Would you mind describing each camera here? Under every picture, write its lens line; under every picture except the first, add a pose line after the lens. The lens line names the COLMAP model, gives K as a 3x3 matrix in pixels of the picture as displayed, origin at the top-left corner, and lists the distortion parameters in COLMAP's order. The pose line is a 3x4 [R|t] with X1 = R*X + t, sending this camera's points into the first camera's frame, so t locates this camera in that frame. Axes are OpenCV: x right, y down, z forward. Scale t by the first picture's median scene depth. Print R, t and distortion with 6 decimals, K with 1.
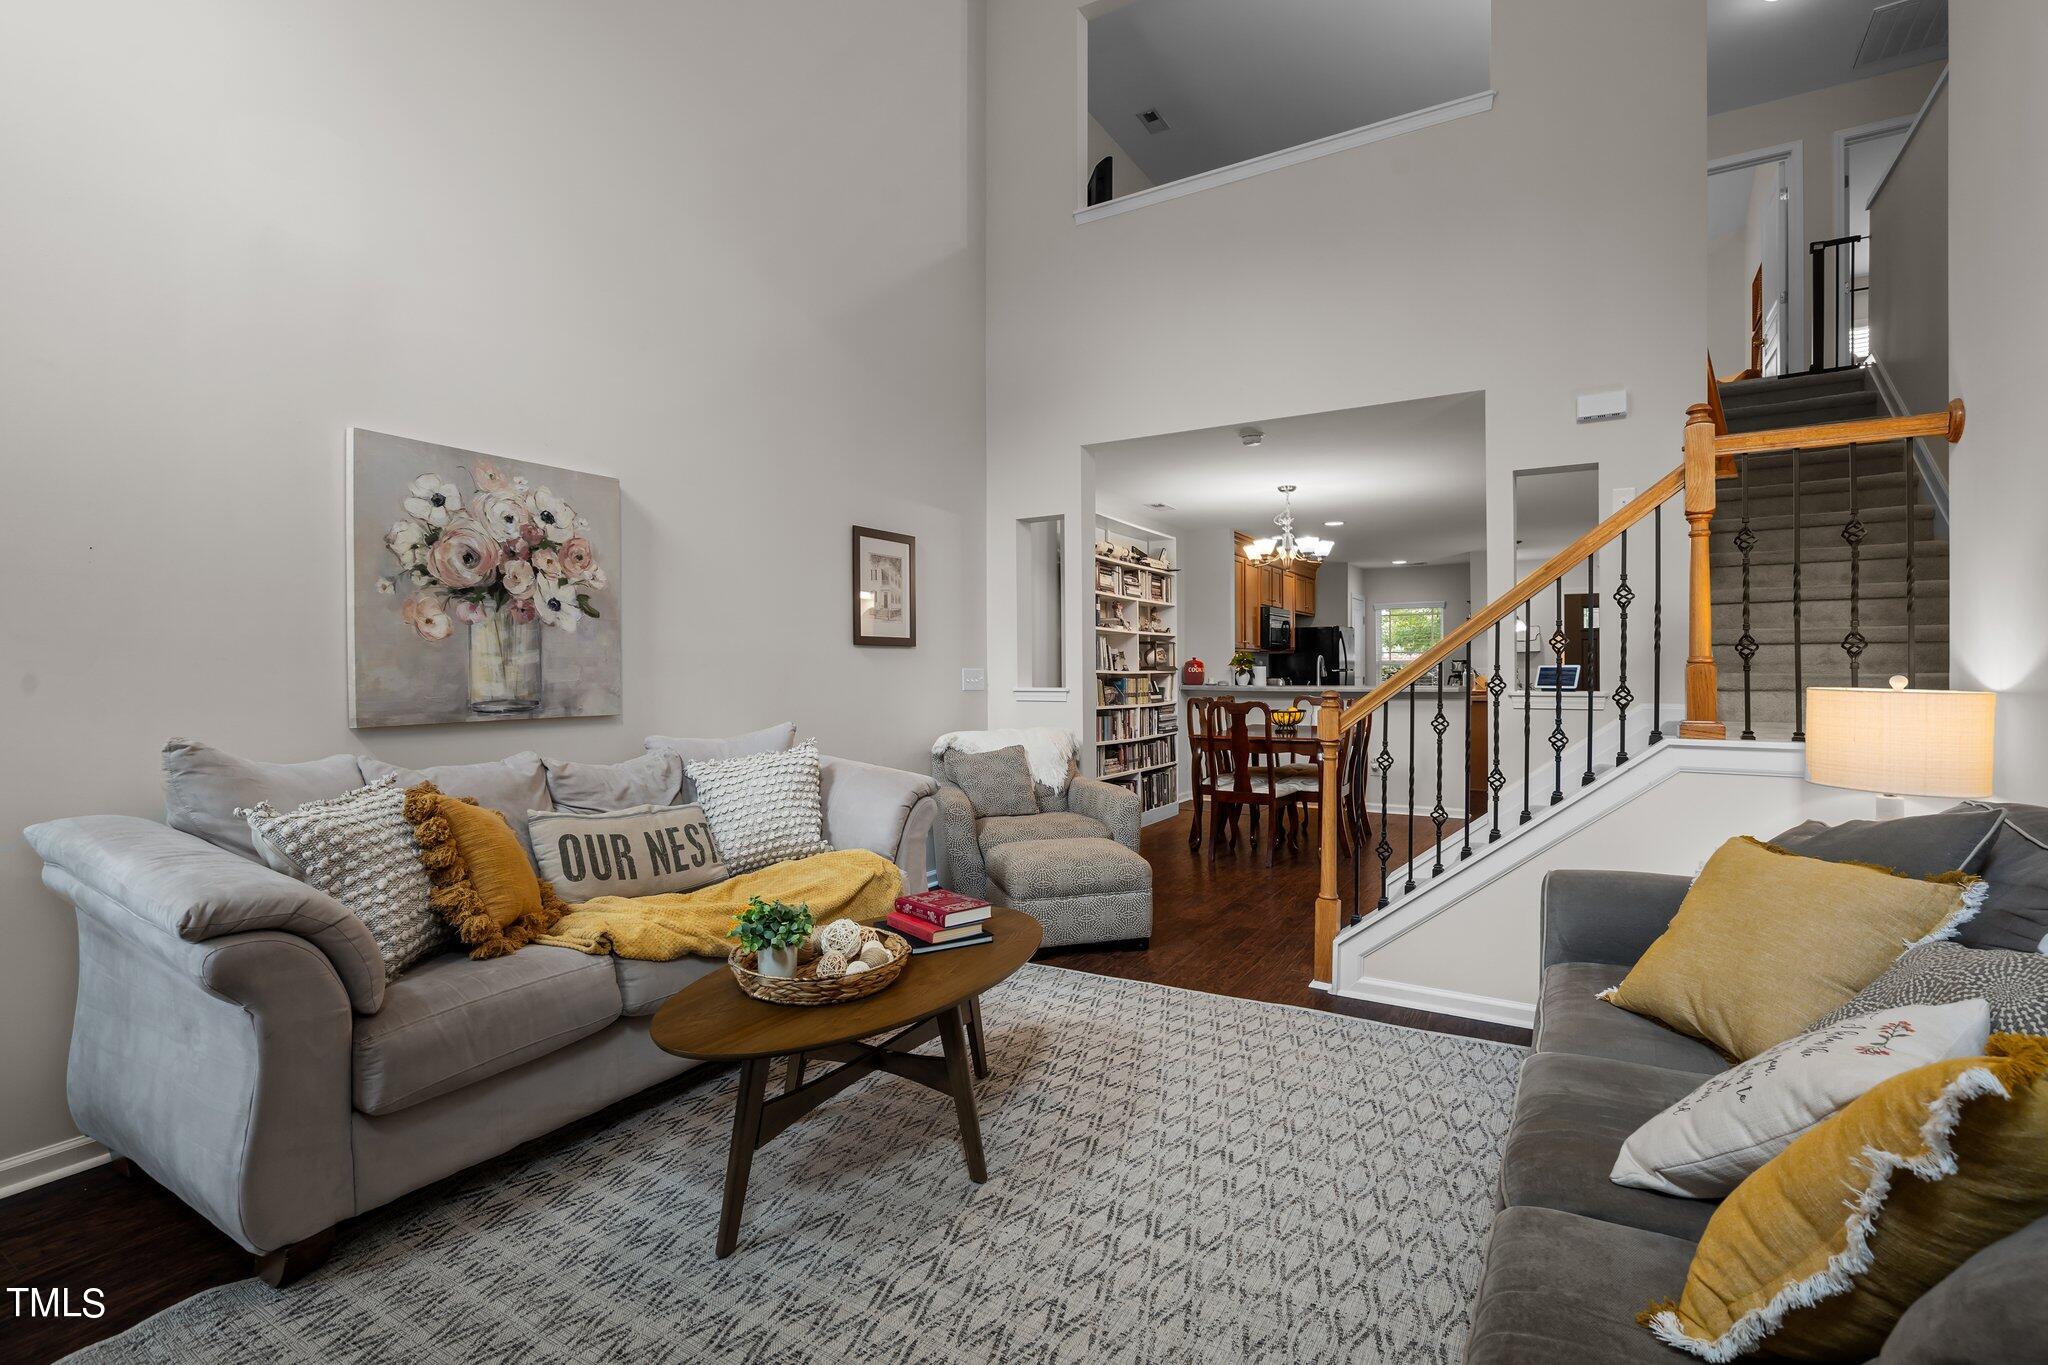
lens RADIAL K [[934.4, 0, 1020.2], [0, 934.4, 680.7], [0, 0, 1]] dist [-0.004994, 0.003339]
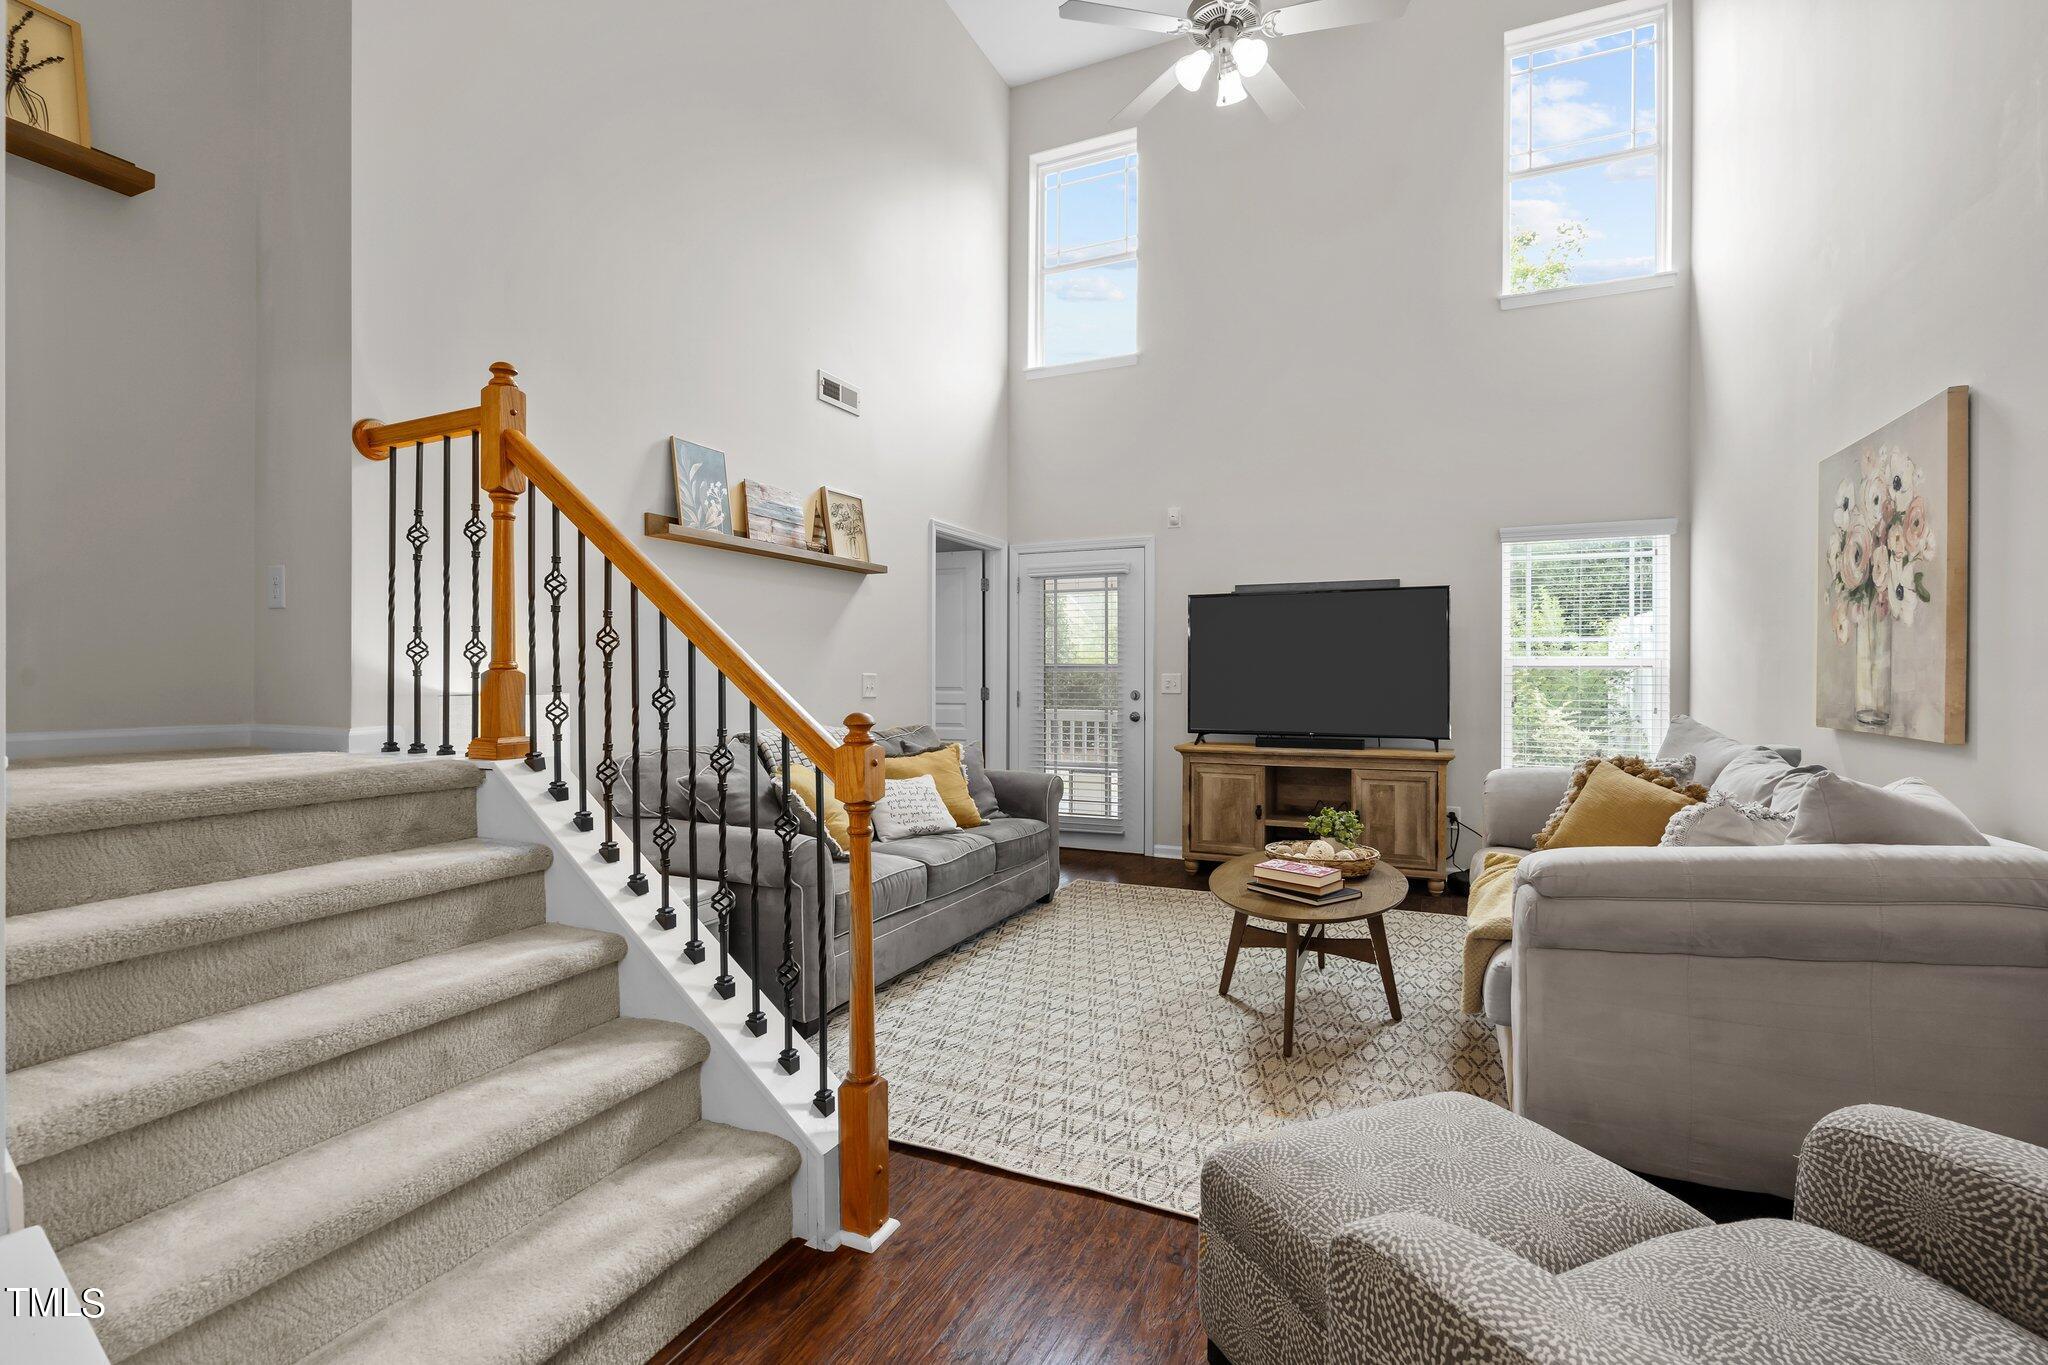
lens RADIAL K [[934.4, 0, 1024.0], [0, 934.4, 677.8], [0, 0, 1]] dist [-0.004994, 0.003339]
pose [[-0.993144, 0.001405, -0.116886, 0.337578], [-0.000320, 0.999891, 0.014741, -0.022167], [0.116894, 0.014678, -0.993036, 1.777483]]
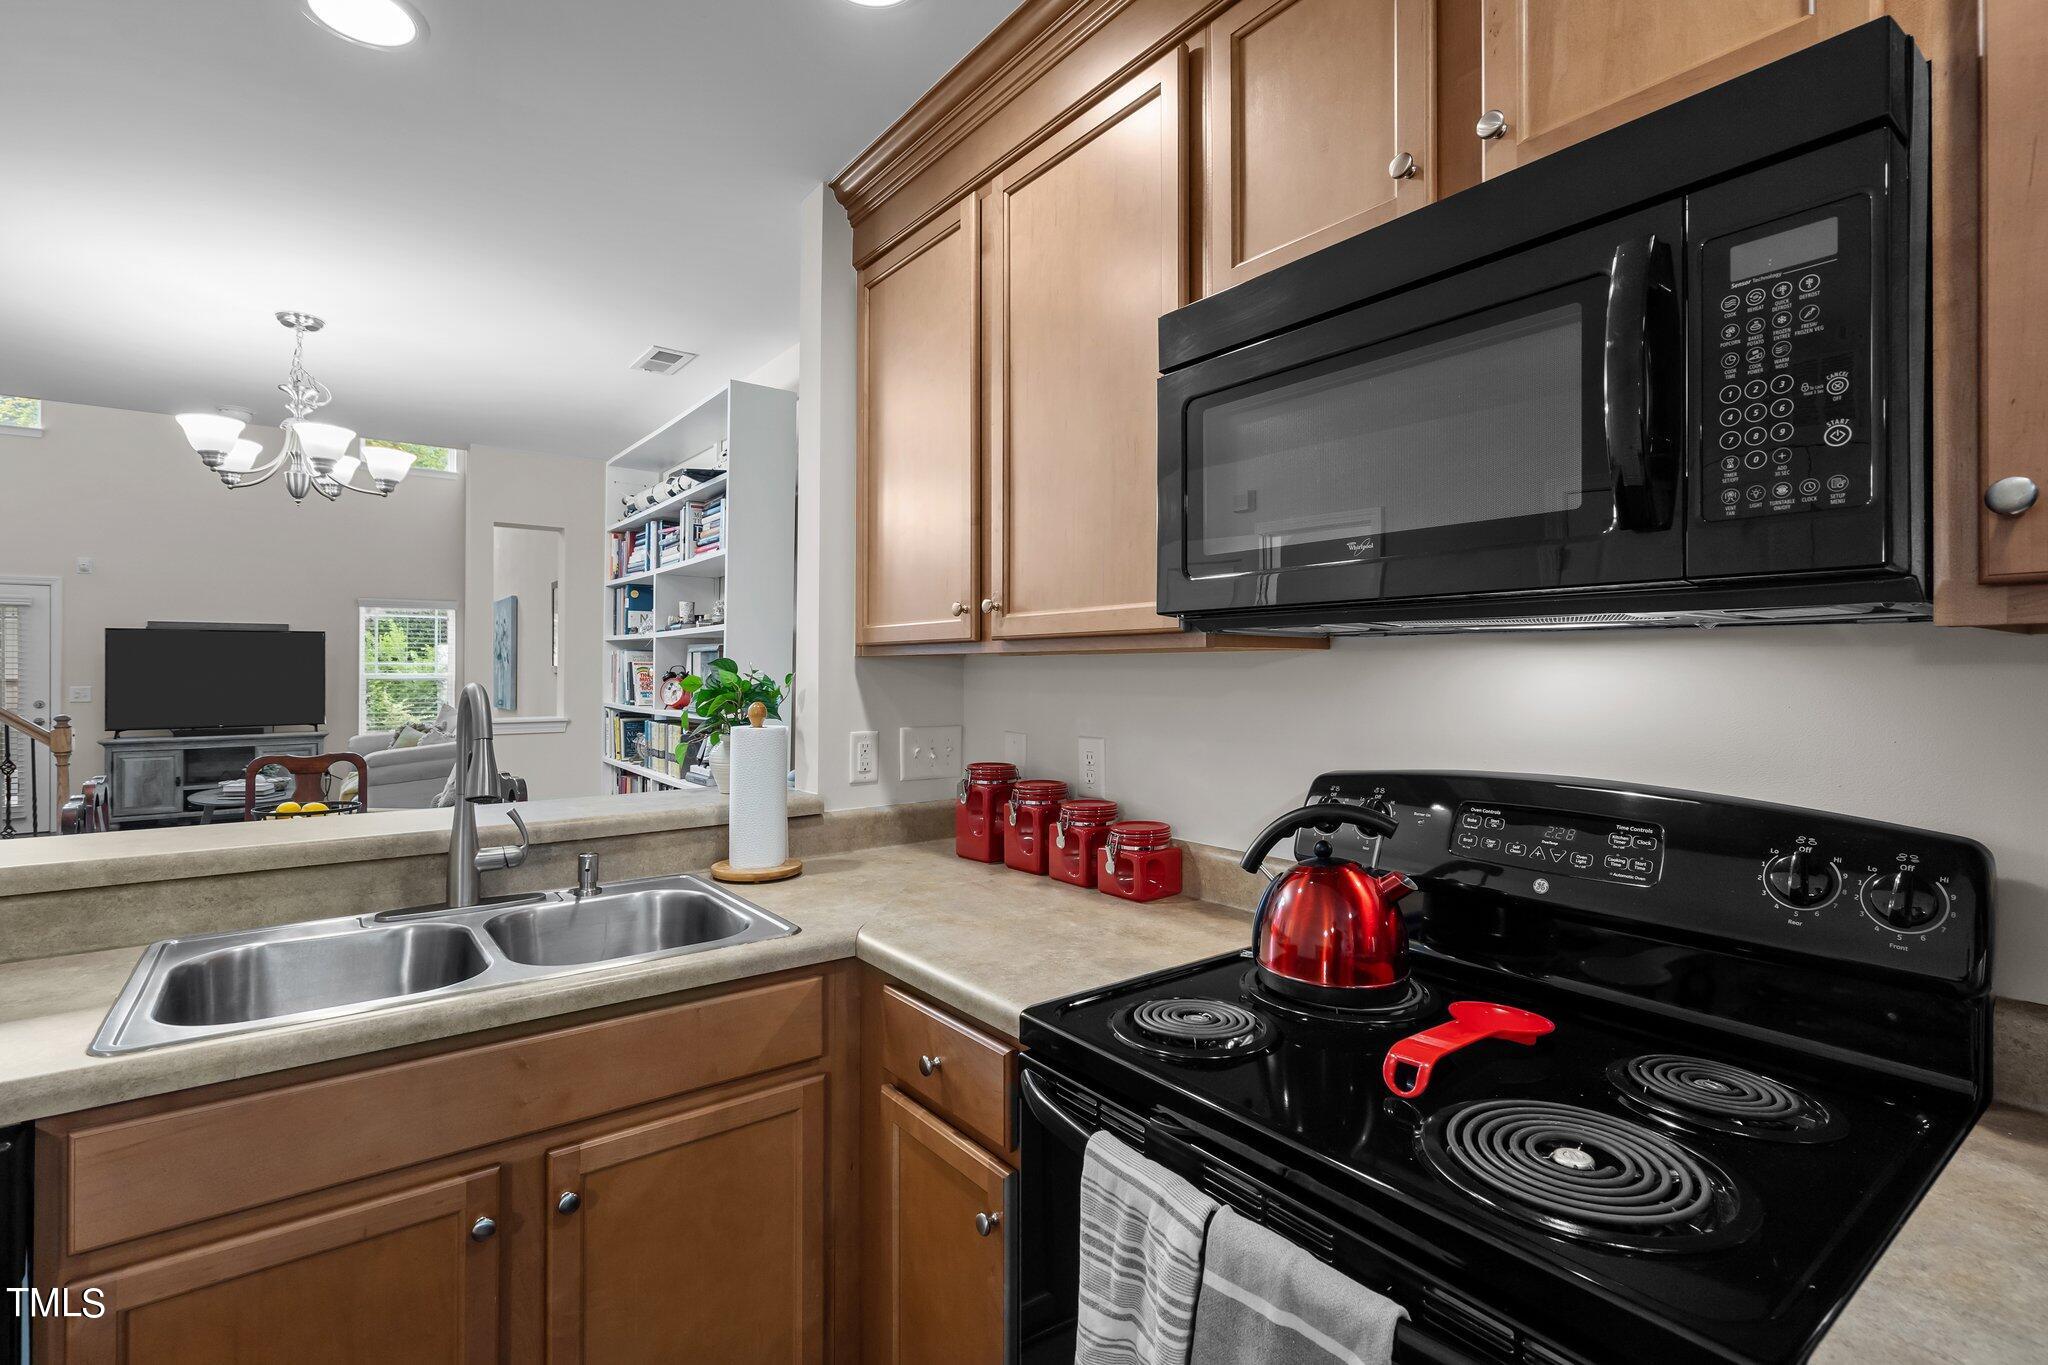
lens RADIAL K [[934.4, 0, 1008.7], [0, 934.4, 662.3], [0, 0, 1]] dist [-0.004994, 0.003339]
pose [[-0.367891, -0.002474, -0.929866, 1.227292], [-0.007089, 0.999975, 0.000144, -0.086530], [0.929842, 0.006645, -0.367899, 3.134945]]
